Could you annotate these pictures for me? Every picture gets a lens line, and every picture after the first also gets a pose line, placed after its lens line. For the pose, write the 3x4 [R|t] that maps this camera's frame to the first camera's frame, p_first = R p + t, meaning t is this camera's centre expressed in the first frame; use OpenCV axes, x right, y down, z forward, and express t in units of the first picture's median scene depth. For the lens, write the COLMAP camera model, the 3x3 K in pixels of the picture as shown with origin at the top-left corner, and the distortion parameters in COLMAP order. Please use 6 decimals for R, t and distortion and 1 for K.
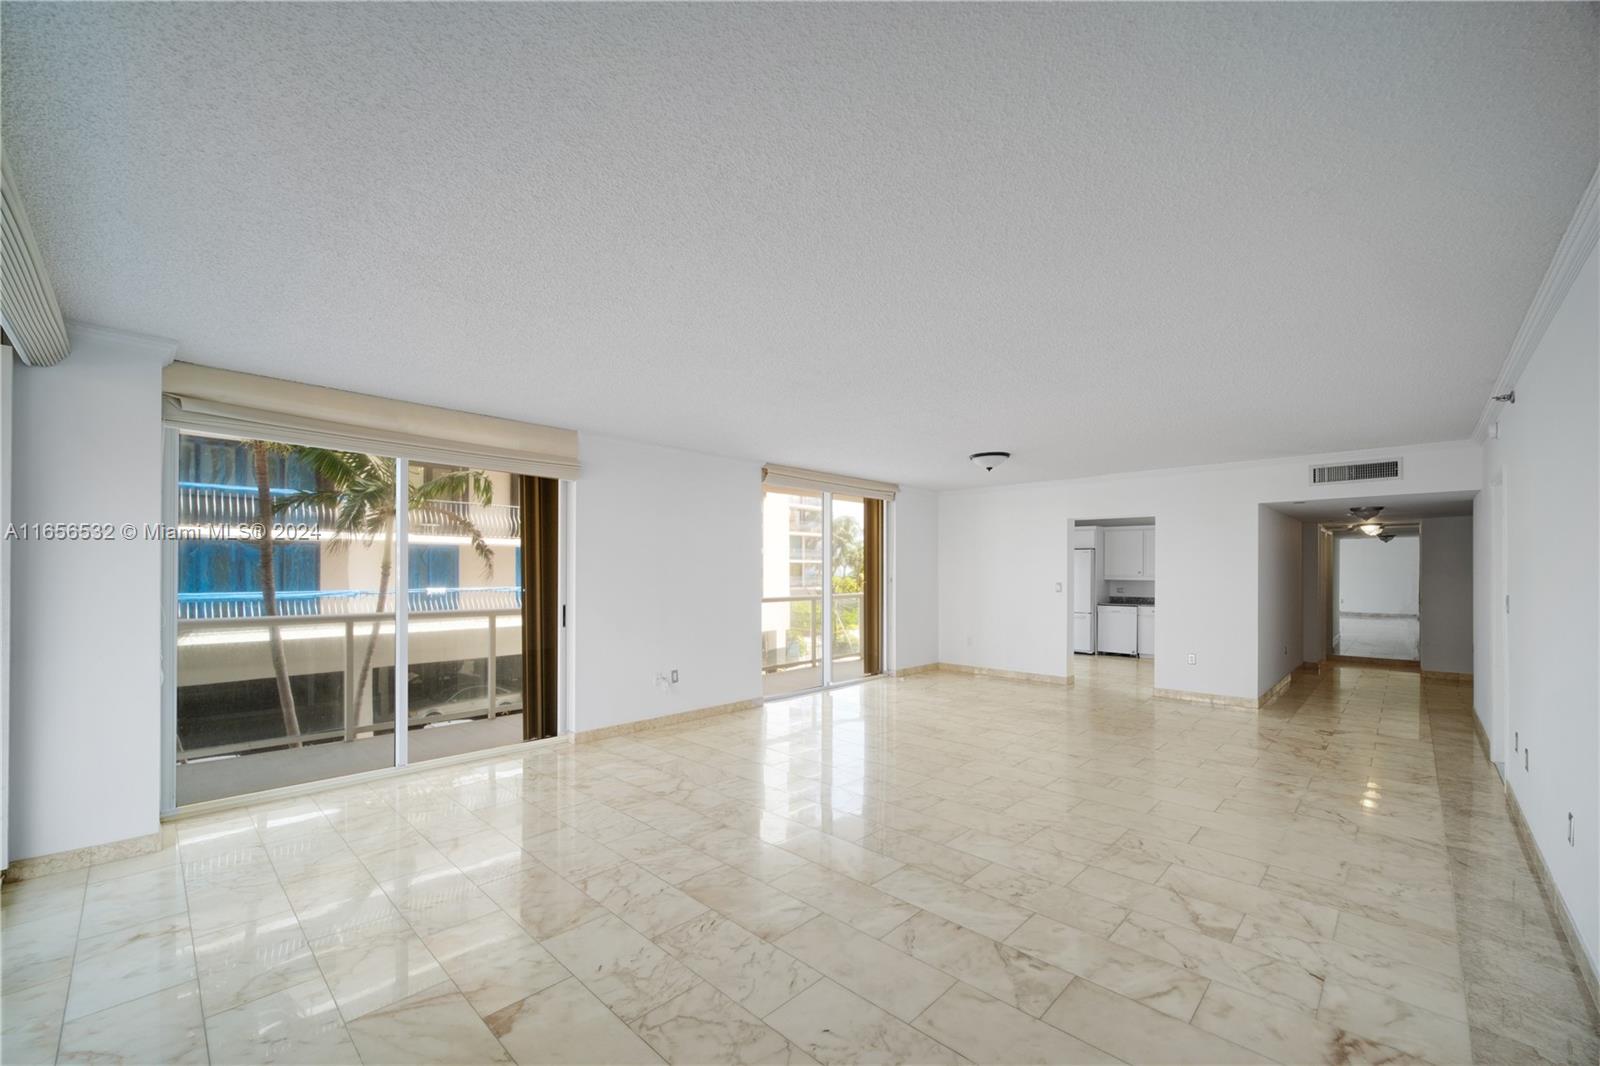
lens RADIAL K [[639.8, 0, 791.3], [0, 639.8, 579.8], [0, 0, 1]] dist [0.000661, 0.000195]
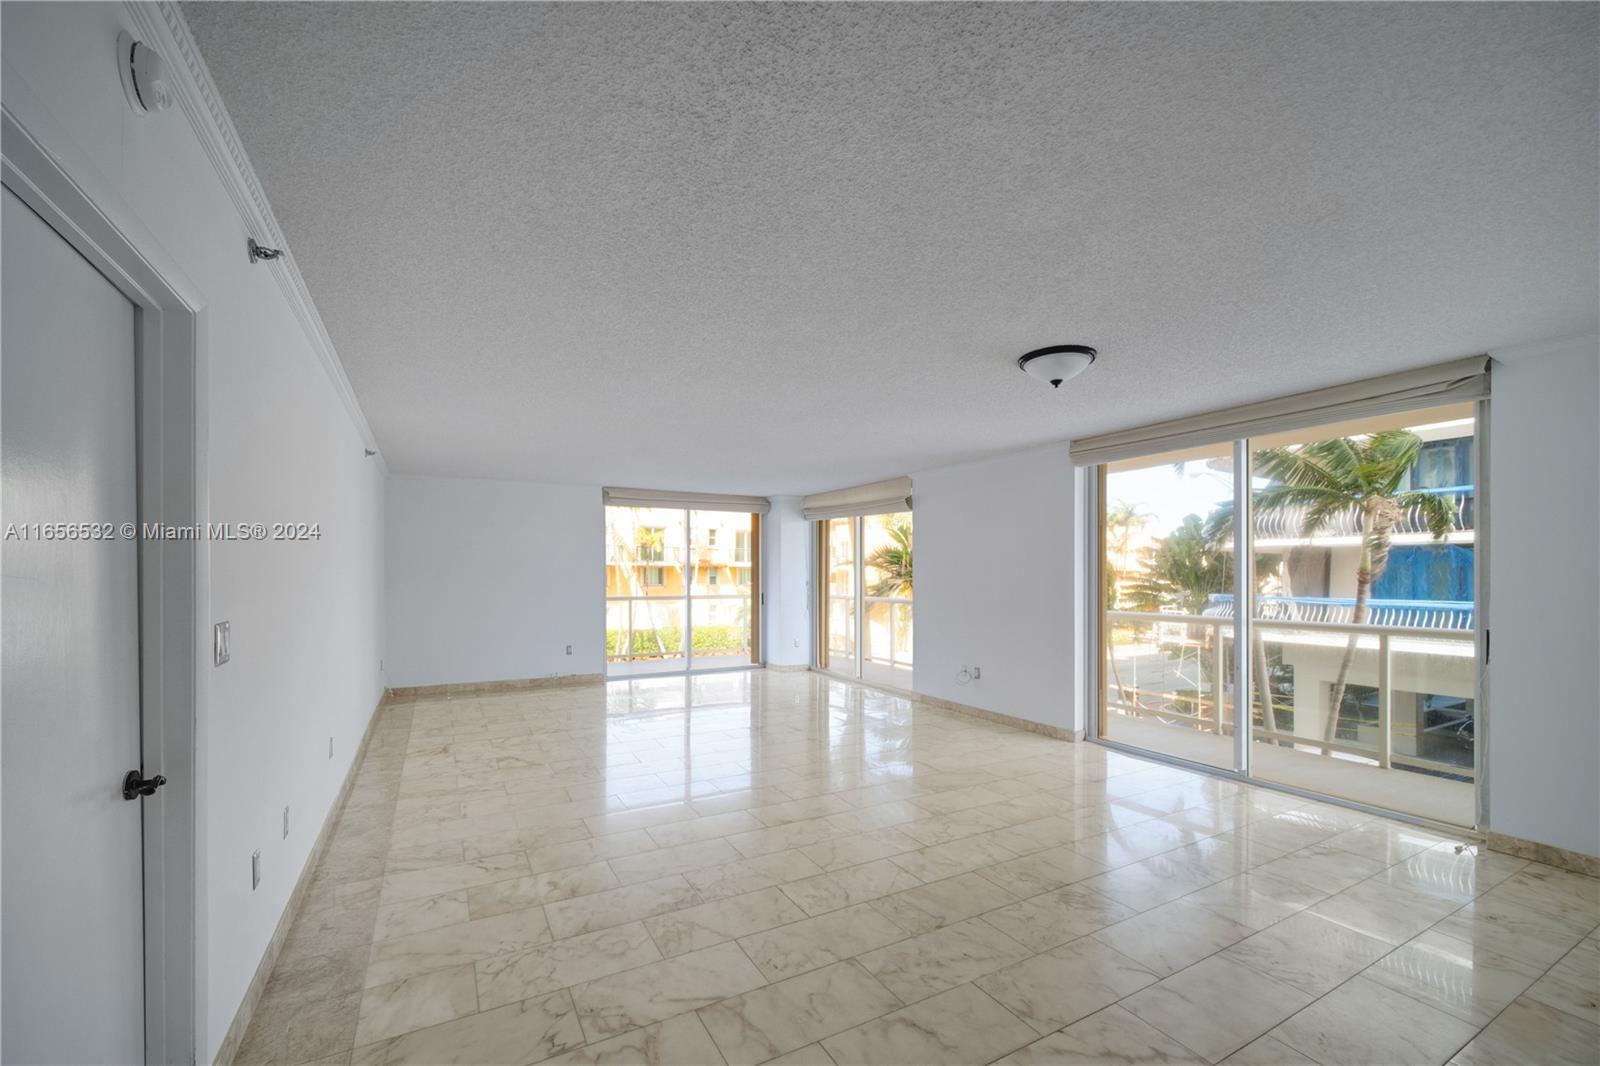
lens RADIAL K [[639.8, 0, 791.3], [0, 639.8, 579.8], [0, 0, 1]] dist [0.000661, 0.000195]
pose [[-0.292762, 0.002686, -0.956182, 1.196341], [-0.015364, 0.999854, 0.007513, -0.015719], [0.956062, 0.016890, -0.292678, 1.261080]]
